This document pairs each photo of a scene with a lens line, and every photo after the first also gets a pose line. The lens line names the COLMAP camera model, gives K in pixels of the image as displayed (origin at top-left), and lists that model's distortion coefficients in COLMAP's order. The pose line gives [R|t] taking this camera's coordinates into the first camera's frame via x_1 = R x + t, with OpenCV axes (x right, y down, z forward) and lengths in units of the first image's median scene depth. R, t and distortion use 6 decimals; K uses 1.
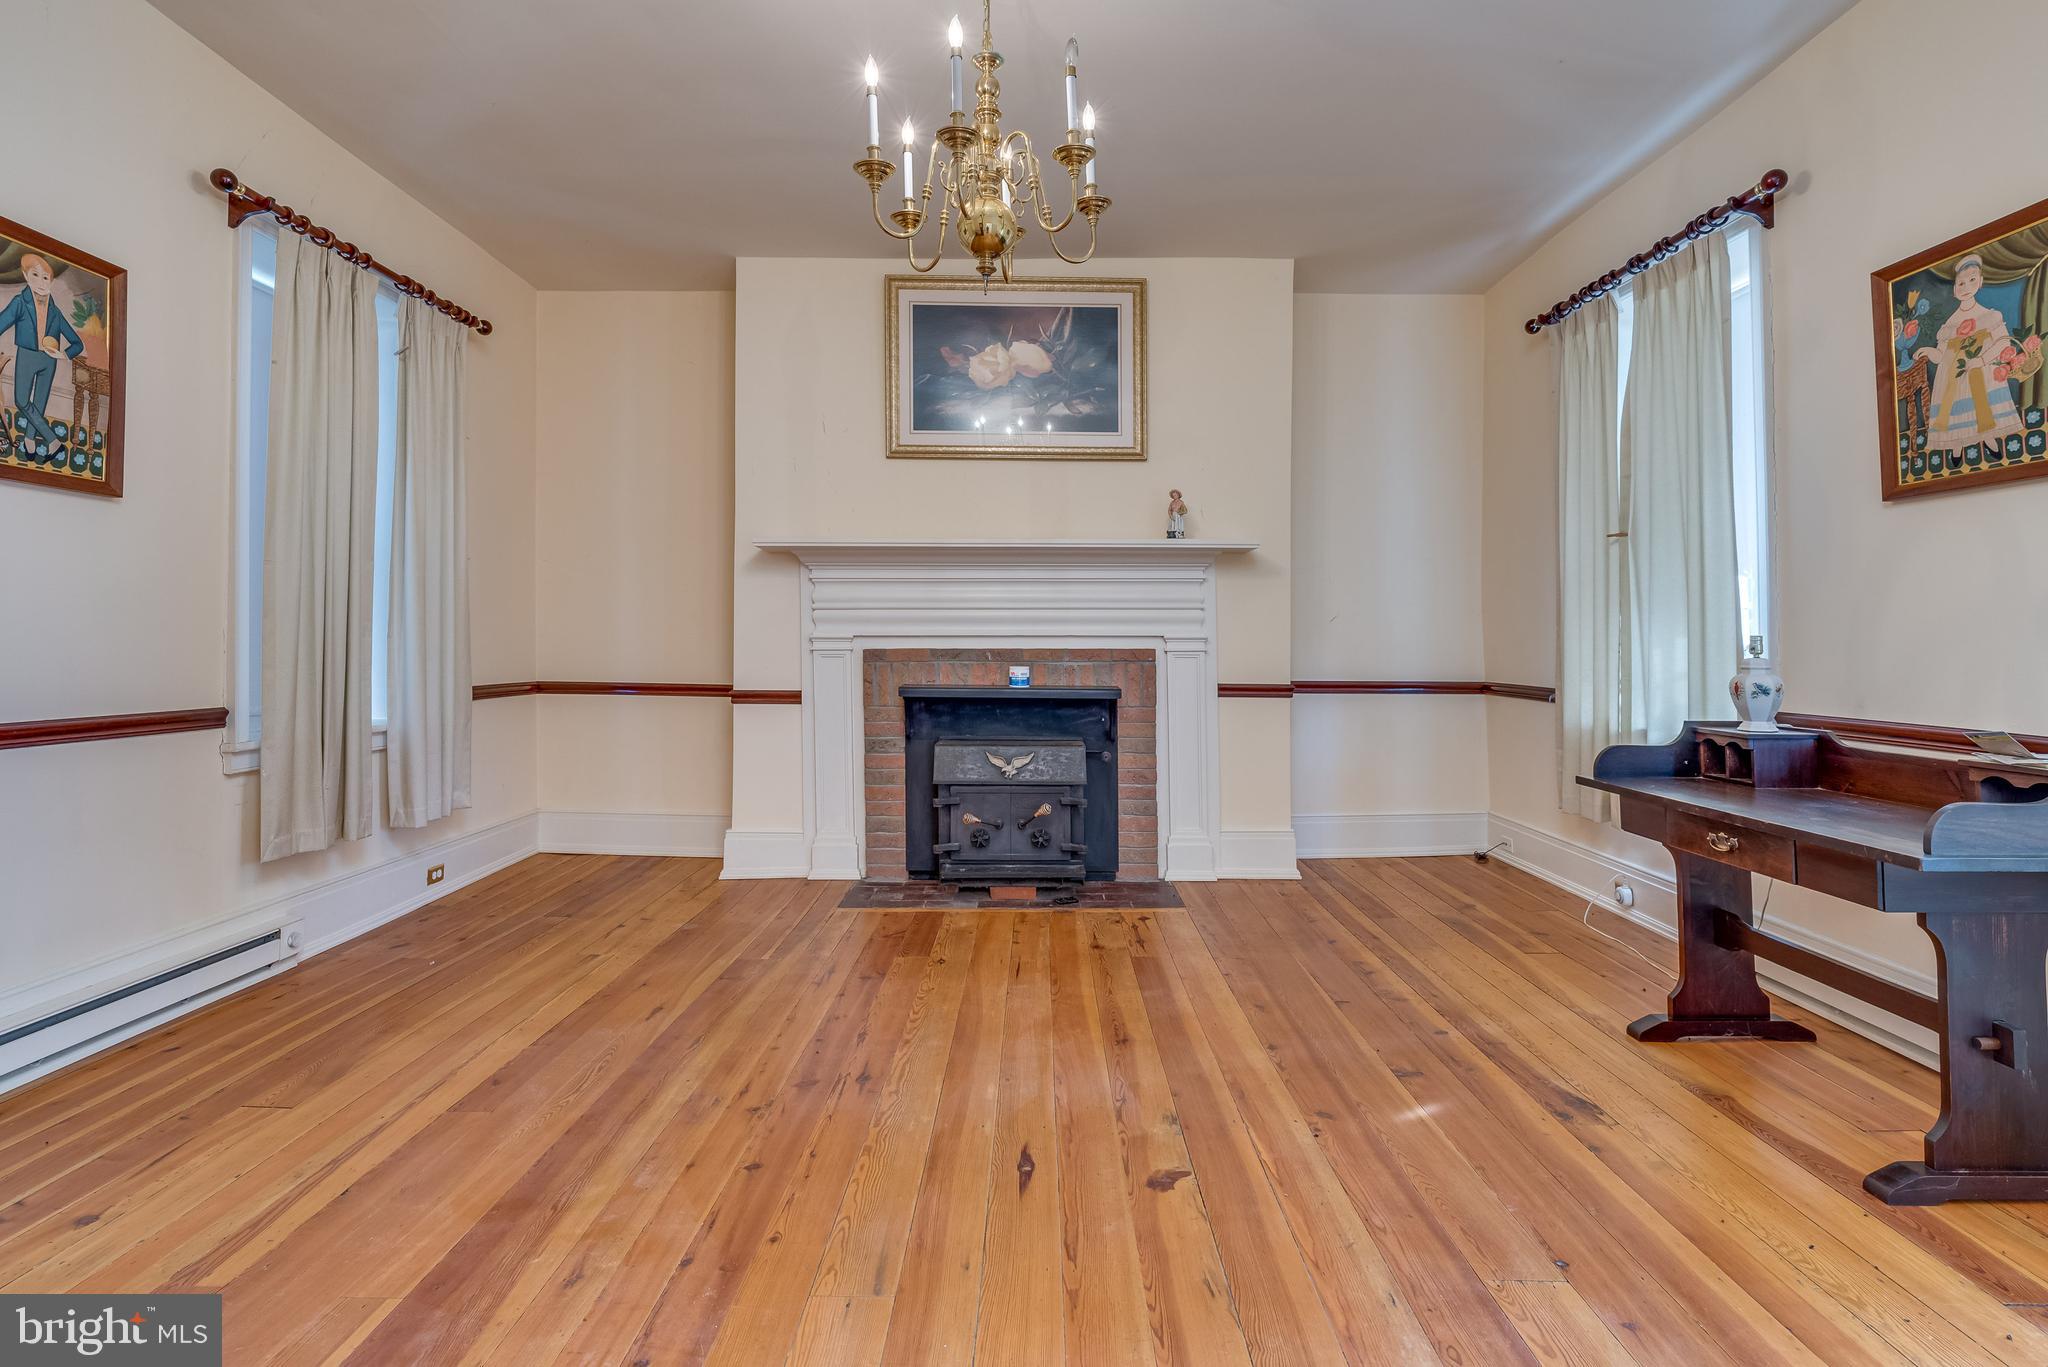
lens RADIAL K [[1021.6, 0, 1008.3], [0, 1021.6, 640.9], [0, 0, 1]] dist [-0.000465, 0.000485]
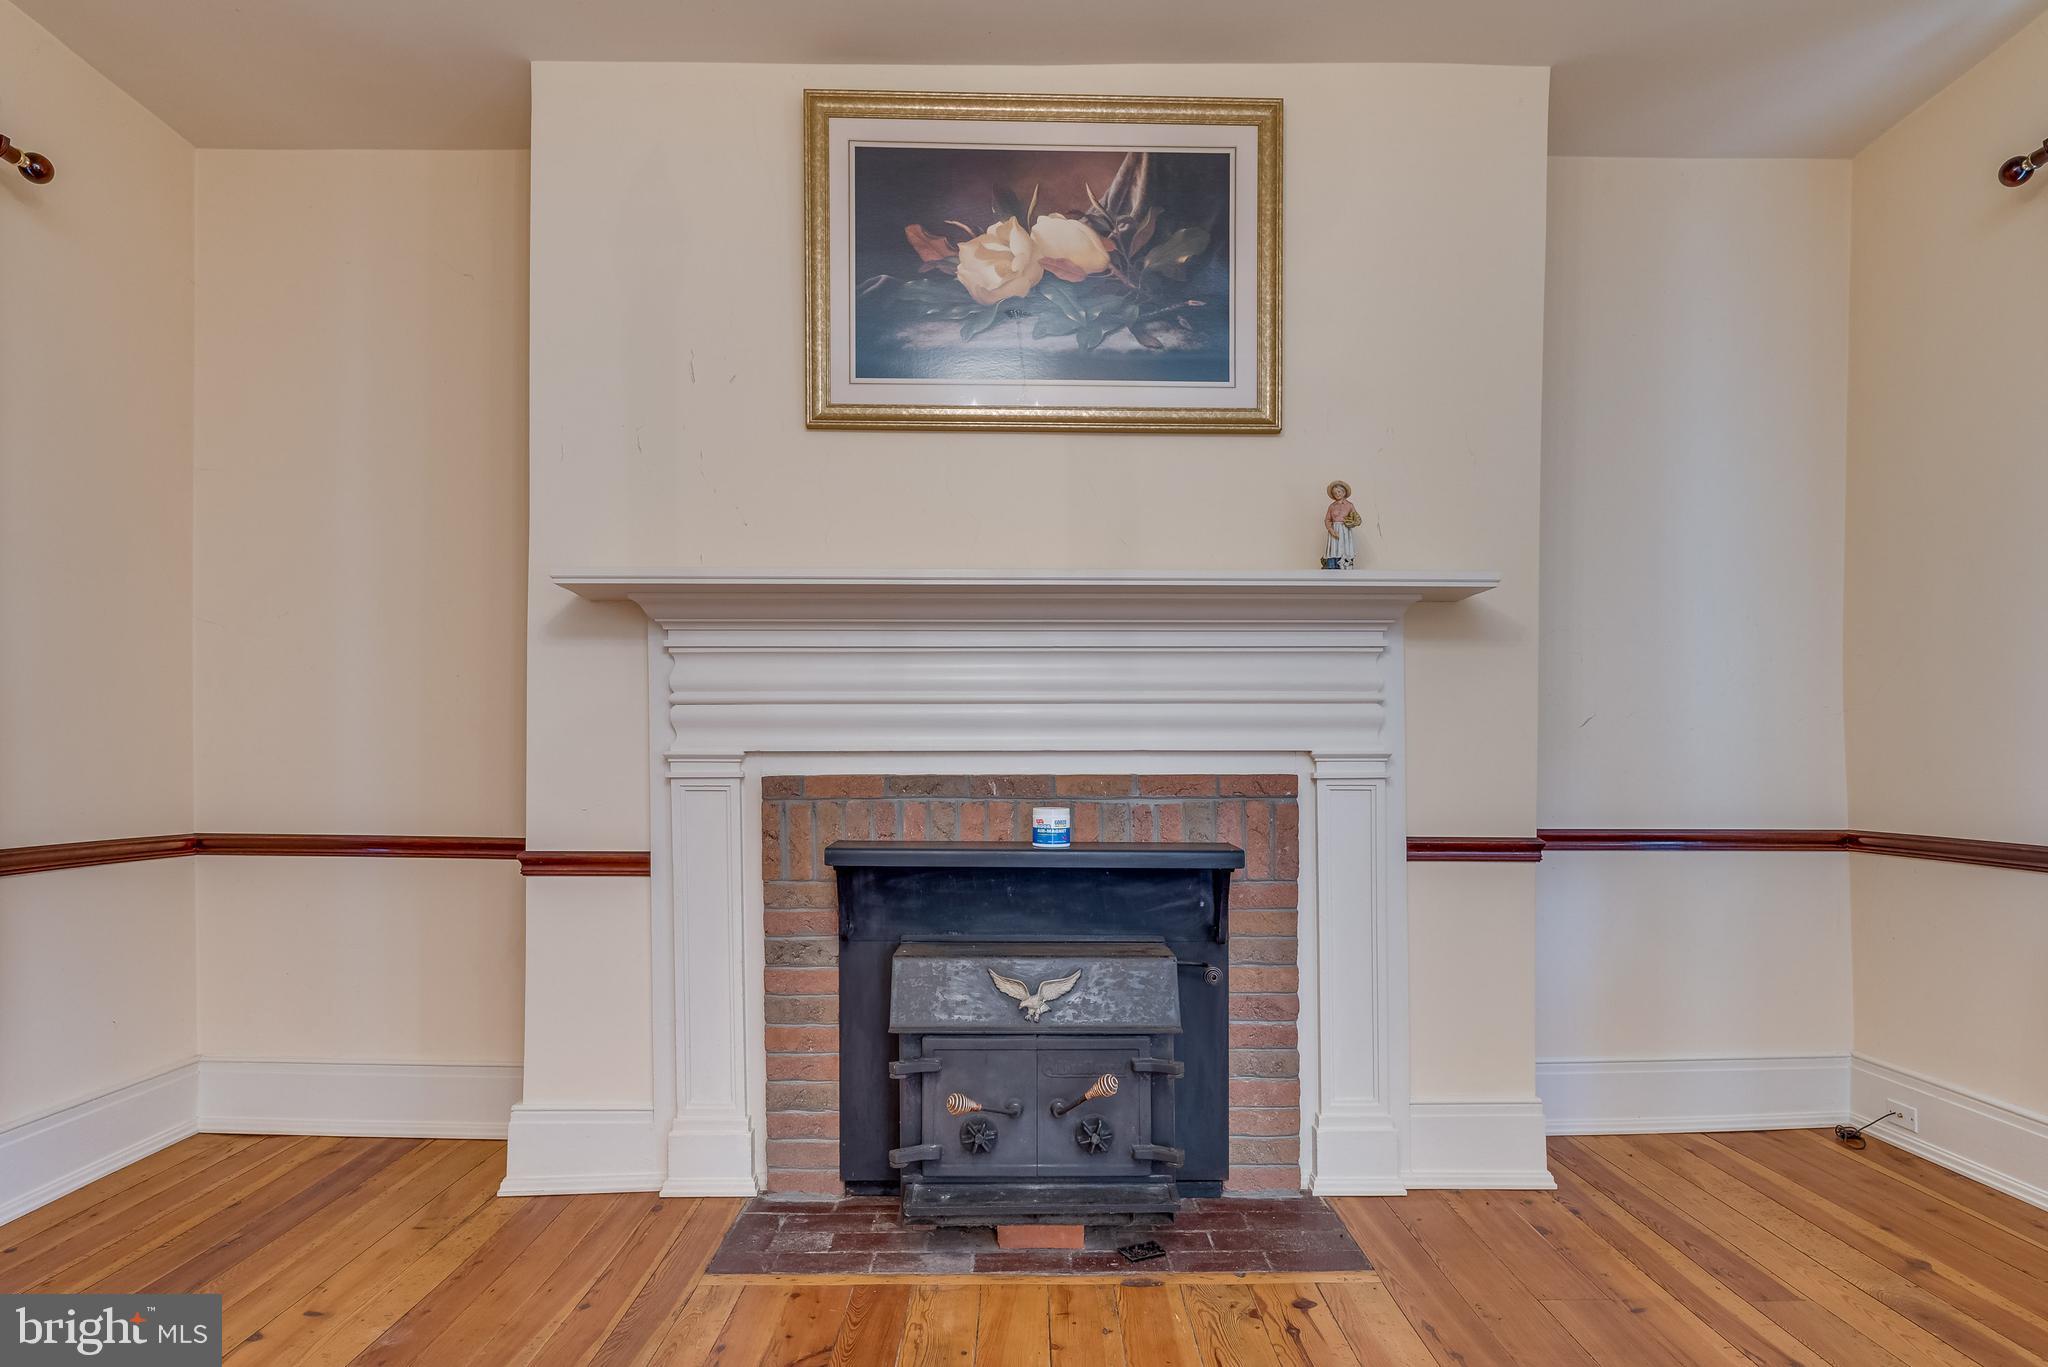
lens RADIAL K [[1021.6, 0, 1029.0], [0, 1021.6, 716.6], [0, 0, 1]] dist [-0.000465, 0.000485]
pose [[0.998471, -0.000040, 0.055284, -0.030725], [0.002472, 0.999032, -0.043920, 0.000611], [-0.055228, 0.043989, 0.997504, 0.463168]]
